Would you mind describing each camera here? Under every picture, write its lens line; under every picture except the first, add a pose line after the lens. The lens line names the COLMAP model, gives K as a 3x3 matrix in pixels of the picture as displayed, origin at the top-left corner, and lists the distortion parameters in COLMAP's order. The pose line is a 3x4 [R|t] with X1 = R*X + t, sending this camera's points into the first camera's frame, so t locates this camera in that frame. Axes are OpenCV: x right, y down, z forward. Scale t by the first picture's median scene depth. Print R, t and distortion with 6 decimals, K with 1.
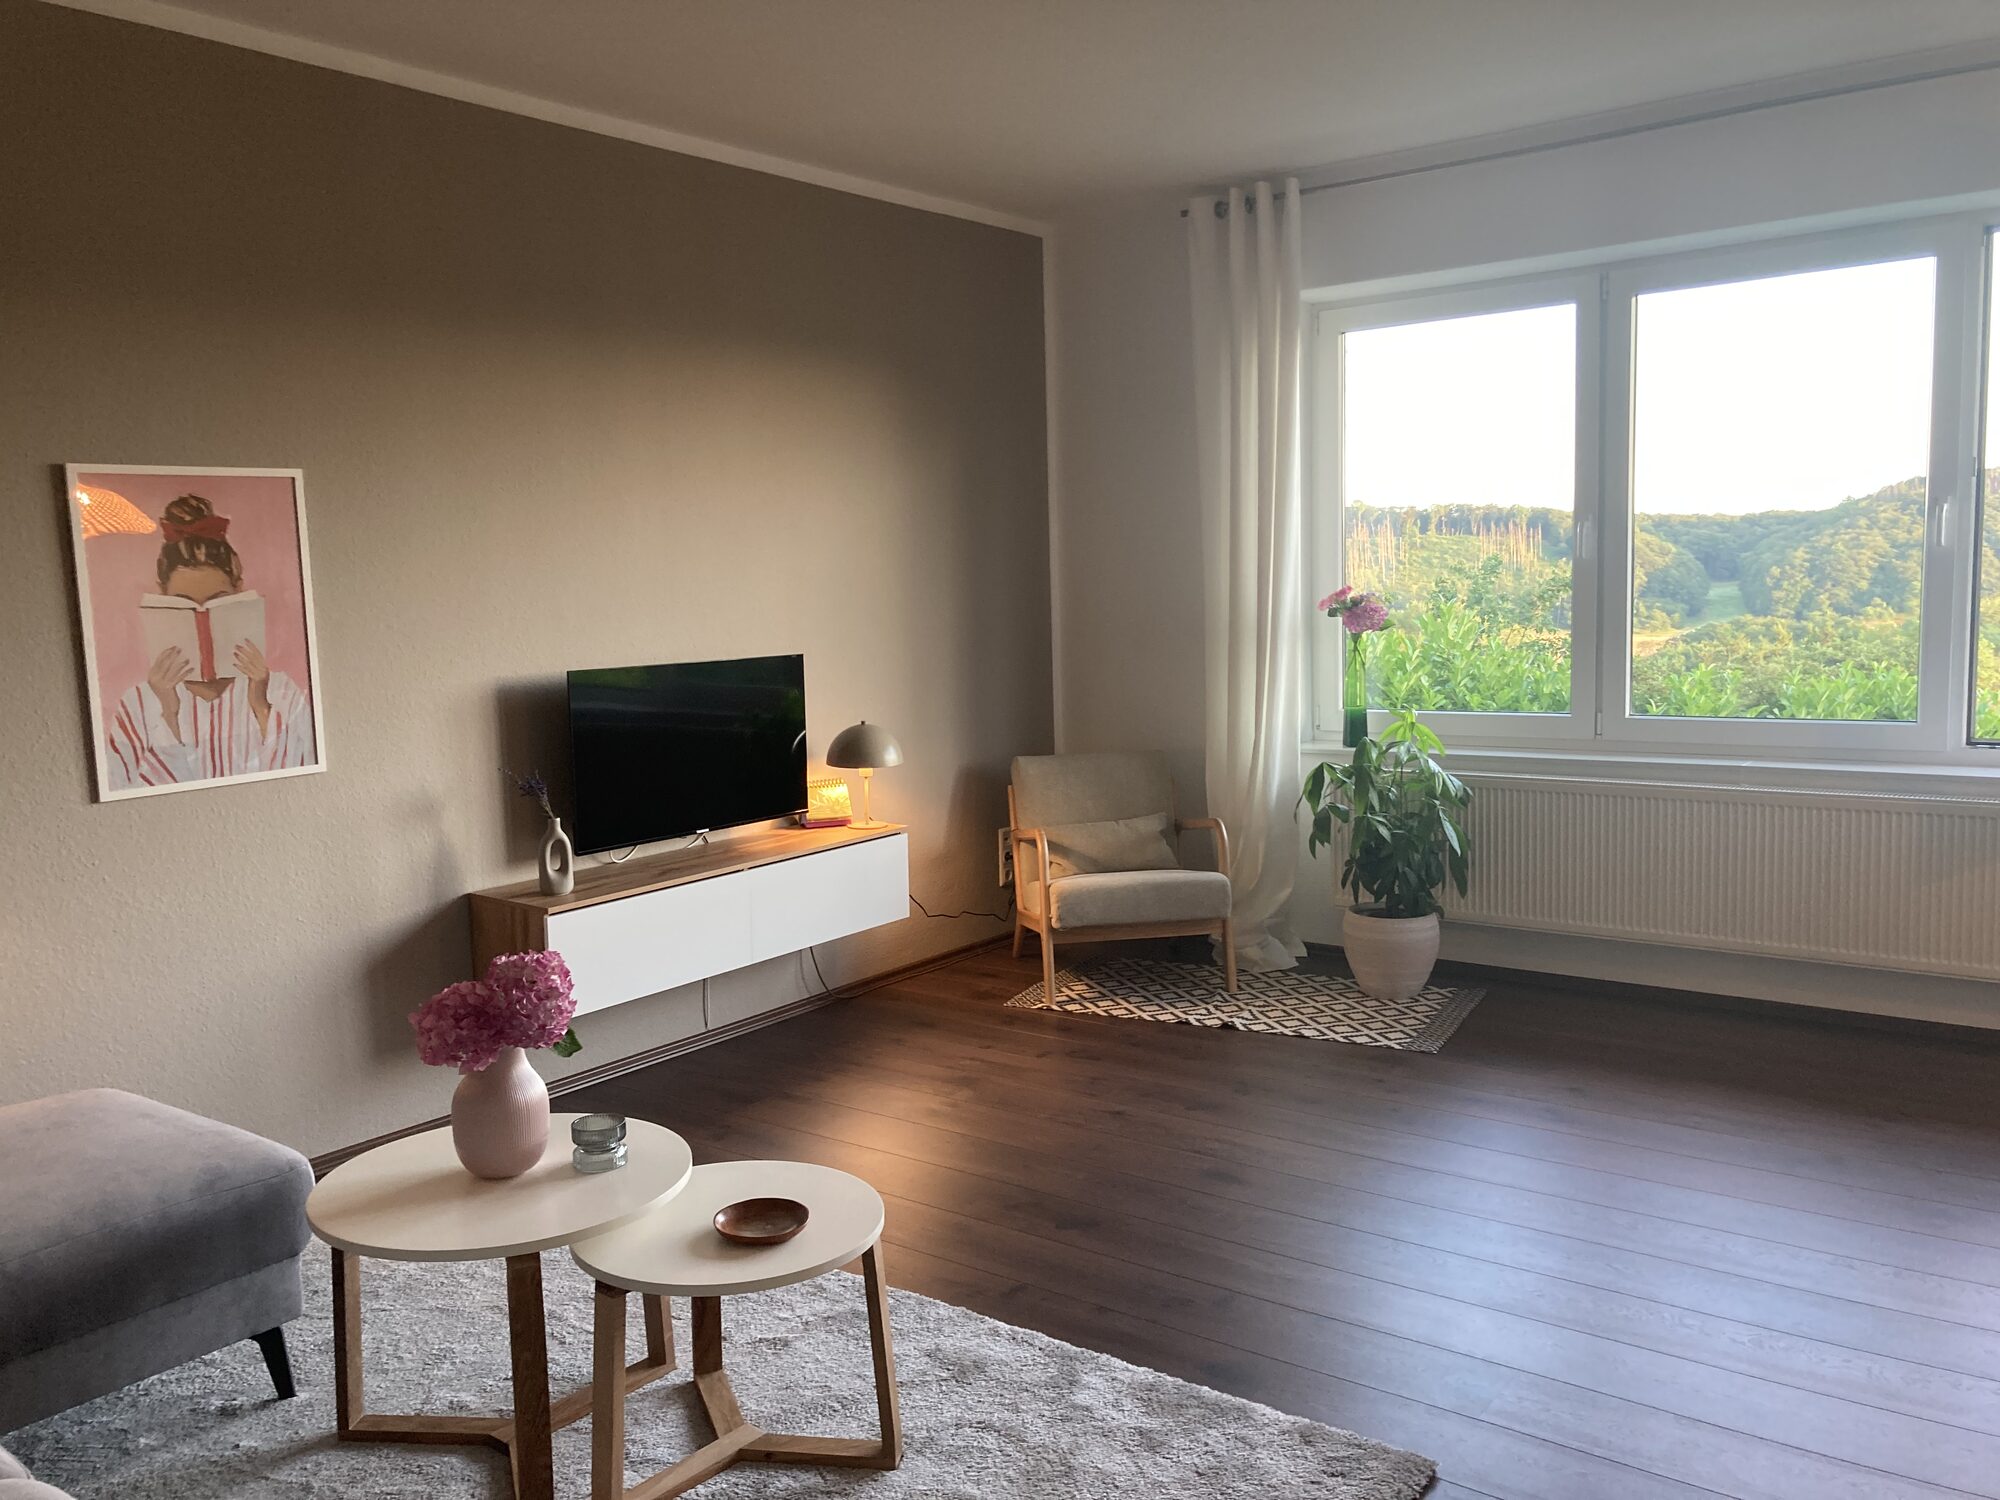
lens RADIAL K [[1606.0, 0, 975.4], [0, 1606.0, 753.9], [0, 0, 1]] dist [0.002454, -0.003592]
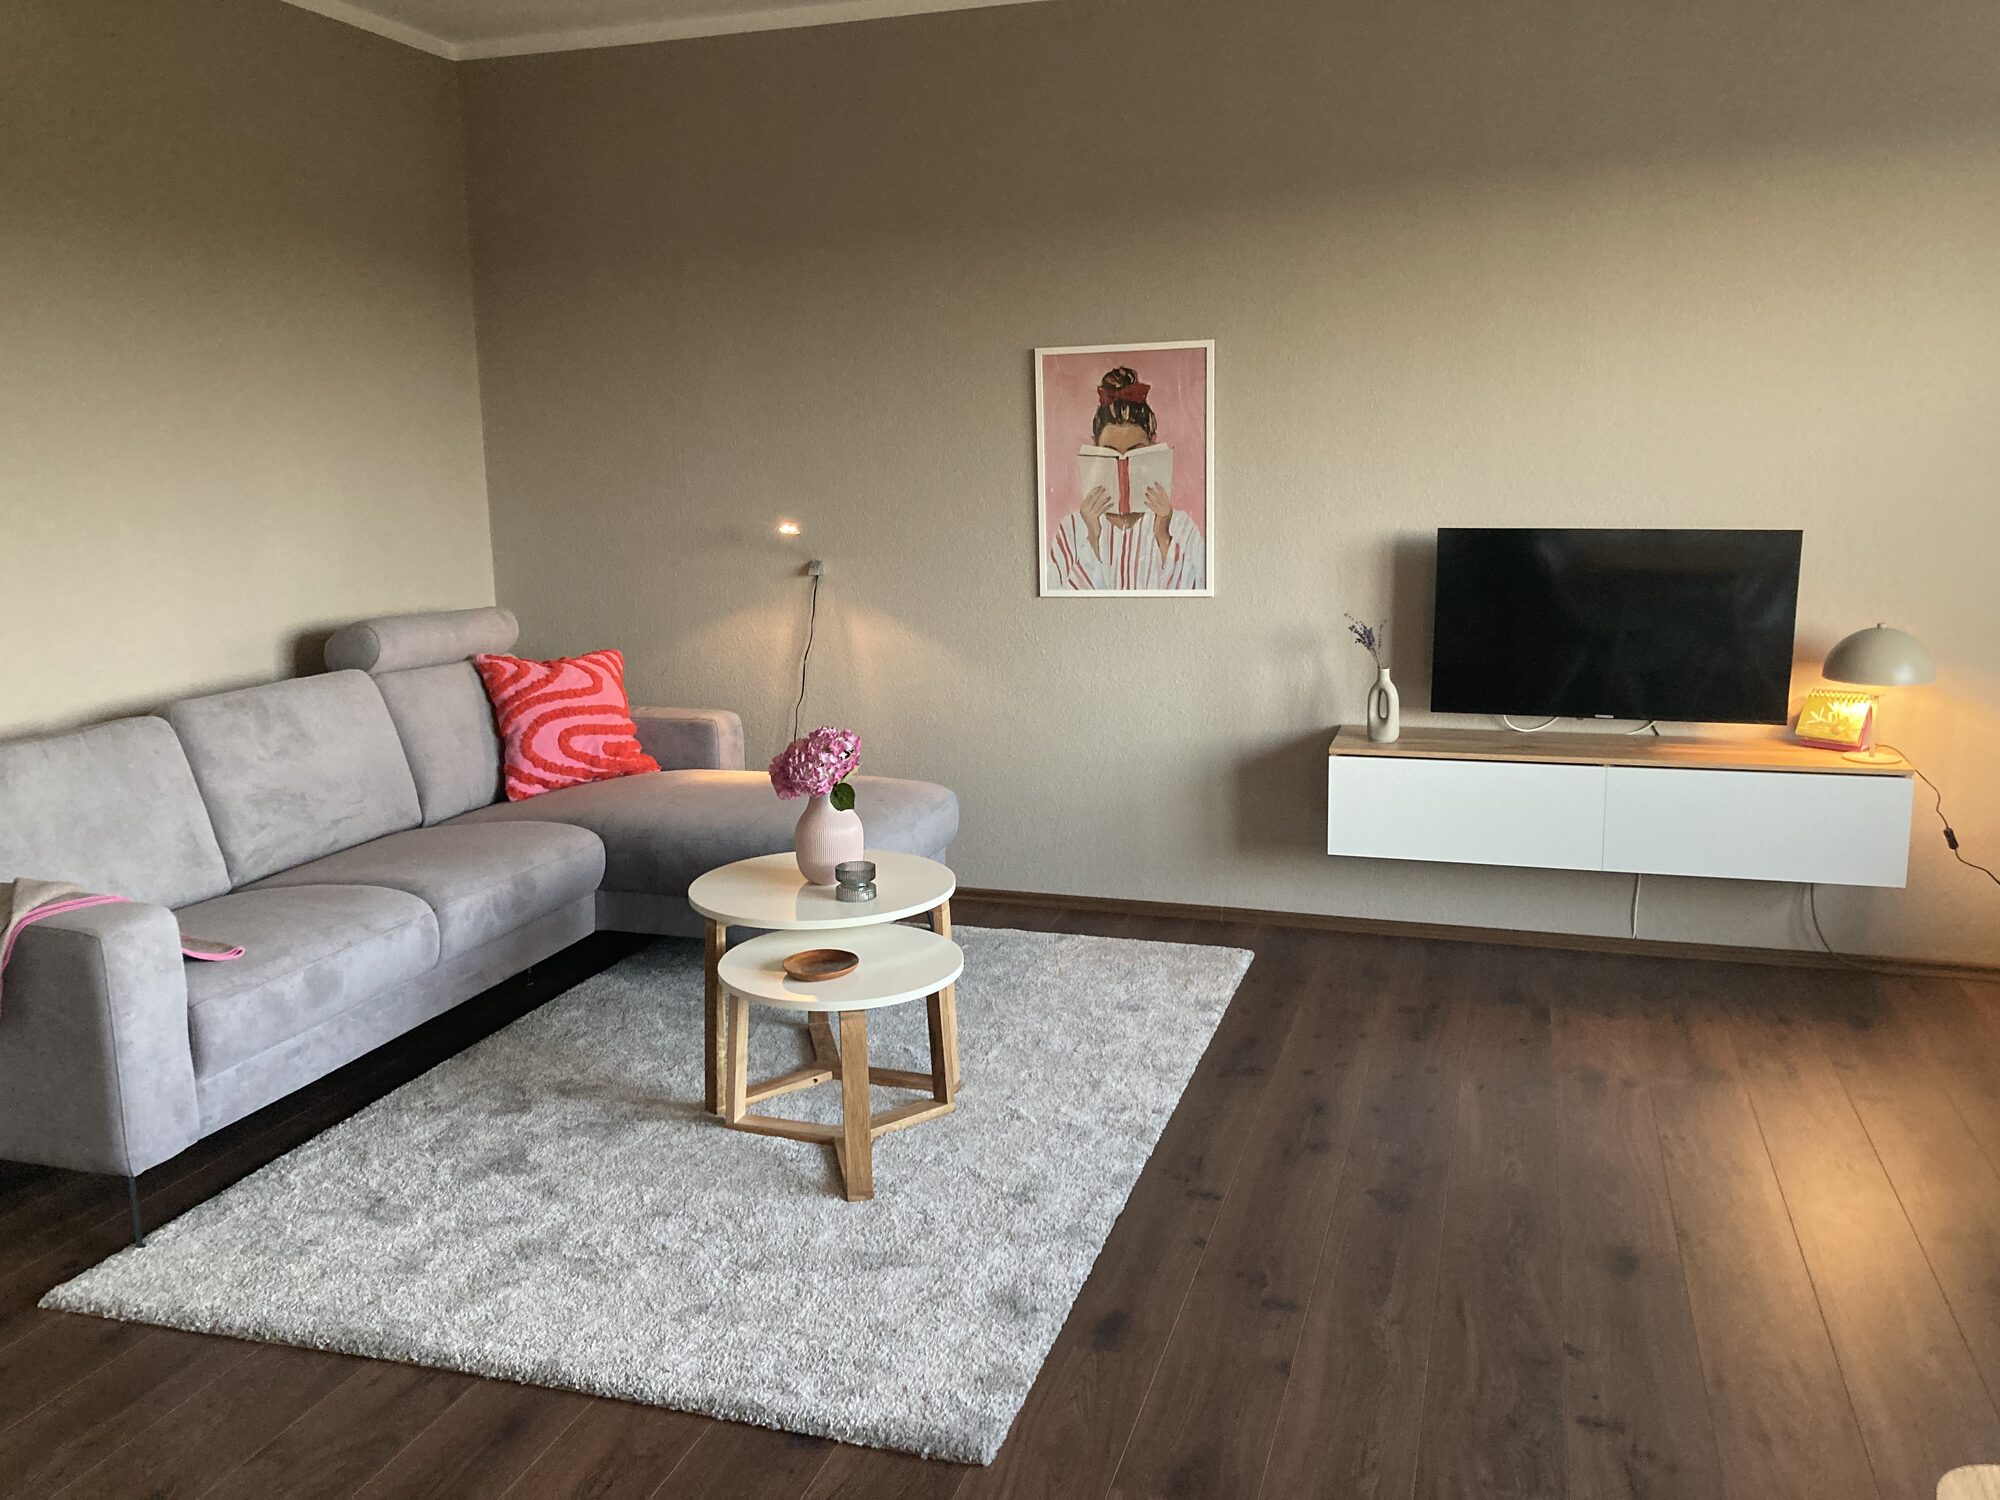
lens RADIAL K [[1606.0, 0, 975.4], [0, 1606.0, 753.9], [0, 0, 1]] dist [0.002454, -0.003592]
pose [[0.334726, 0.205005, -0.919745, 0.542013], [-0.096047, 0.978387, 0.183121, -0.062689], [0.937408, 0.027043, 0.347182, 0.344196]]
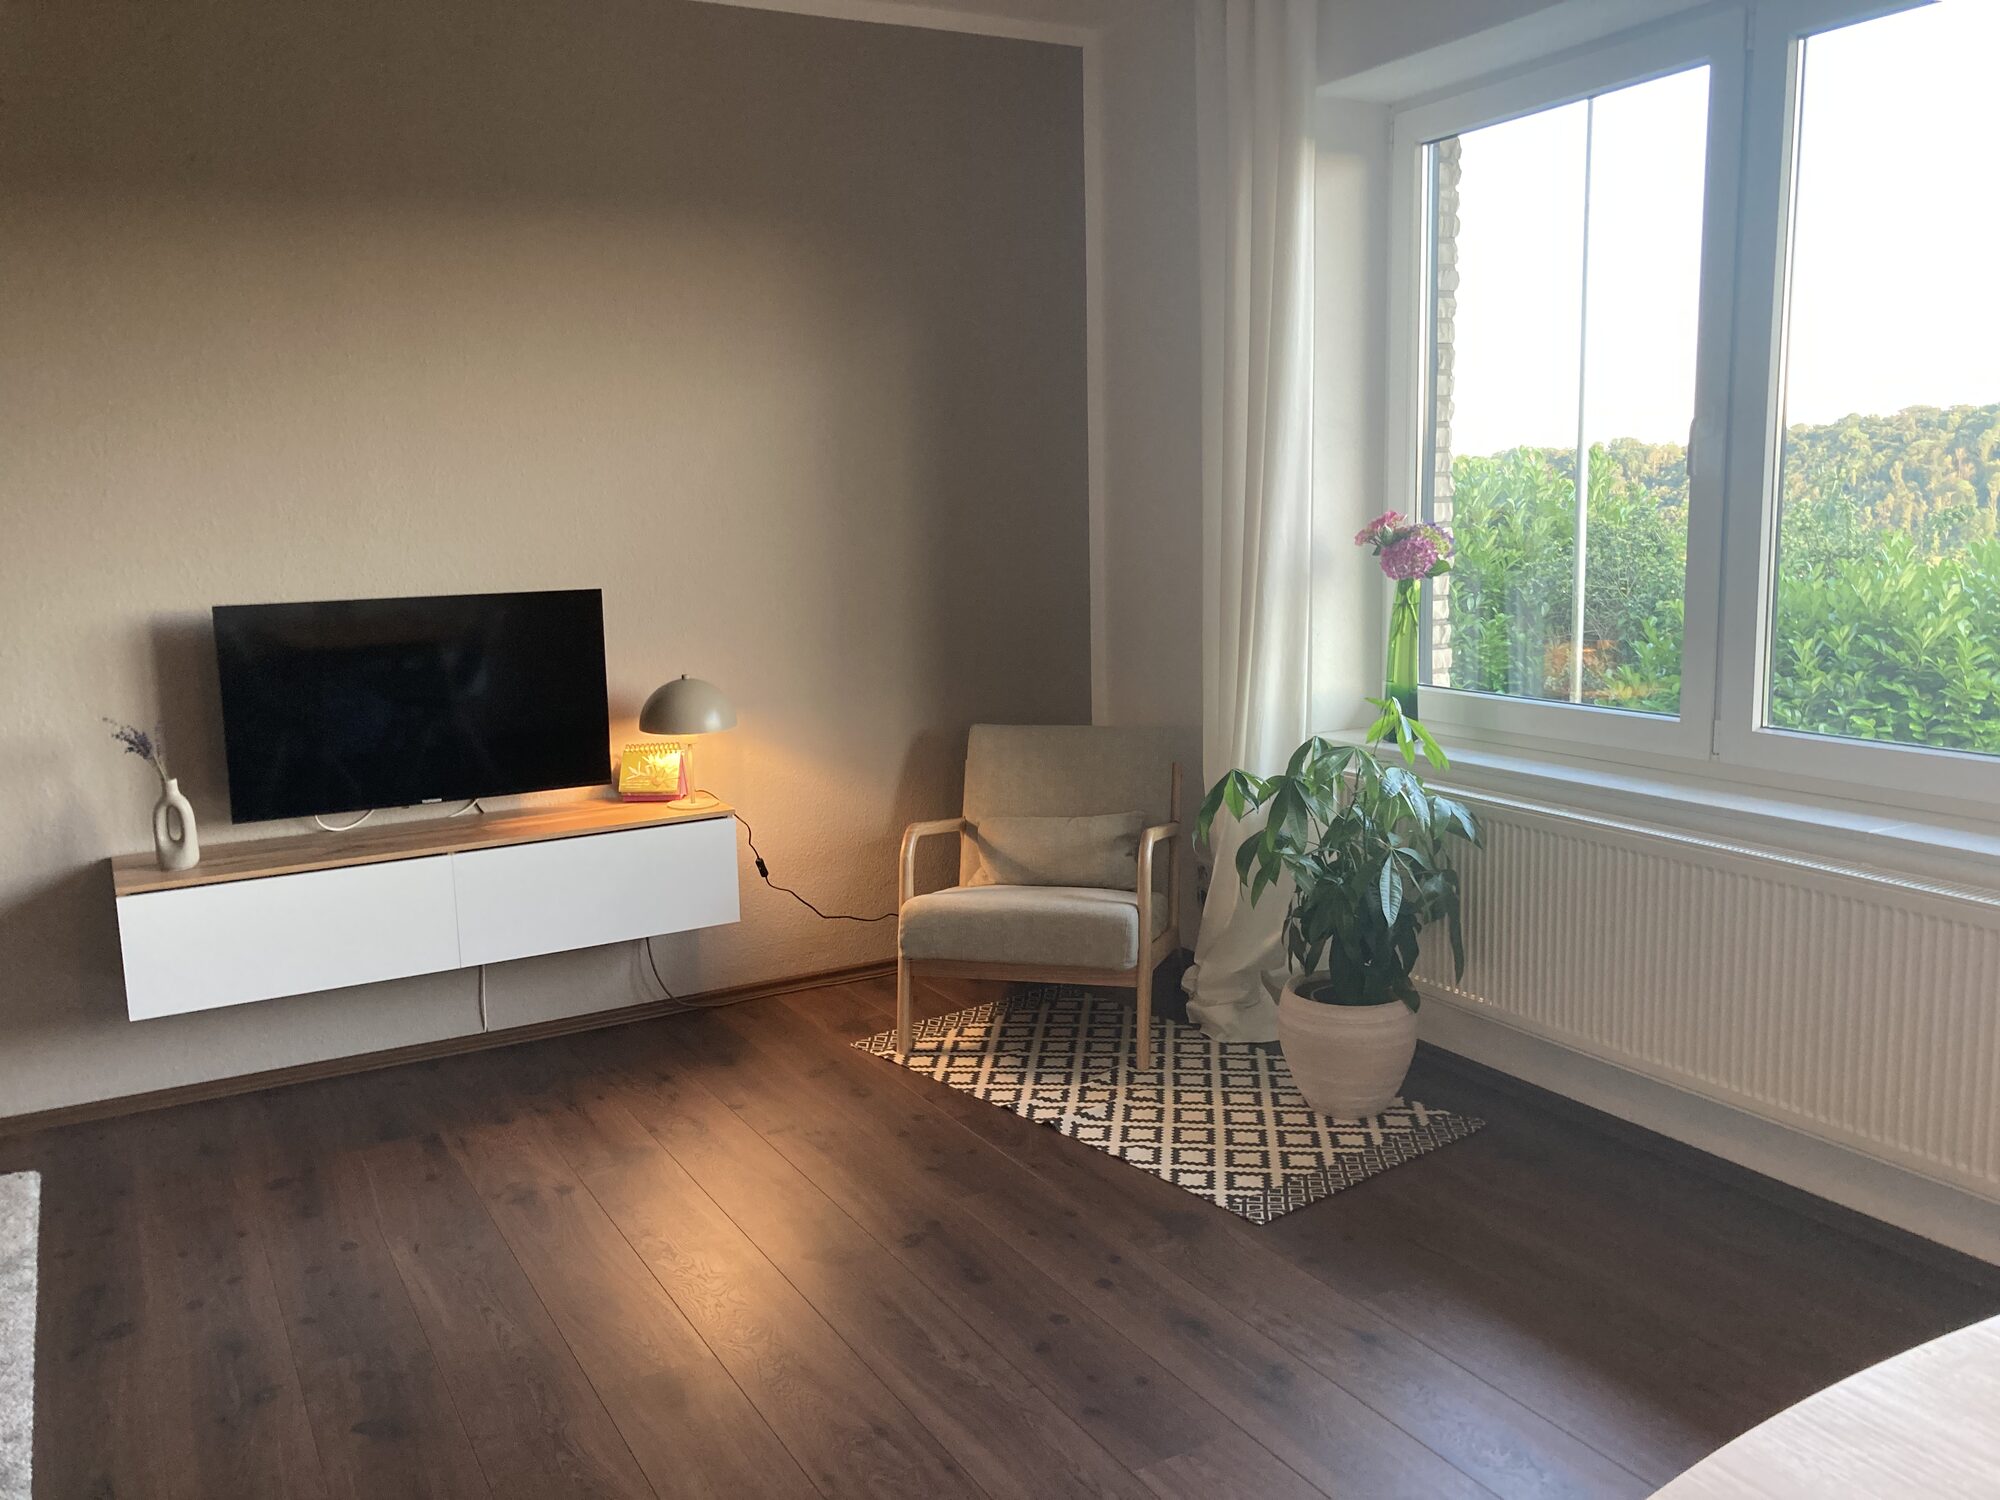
lens RADIAL K [[1624.0, 0, 1003.2], [0, 1624.0, 736.6], [0, 0, 1]] dist [0.003476, -0.000858]
pose [[0.924300, 0.066832, -0.375771, 0.409093], [-0.047875, 0.997075, 0.059573, -0.048510], [0.378653, -0.037073, 0.924796, 0.328406]]
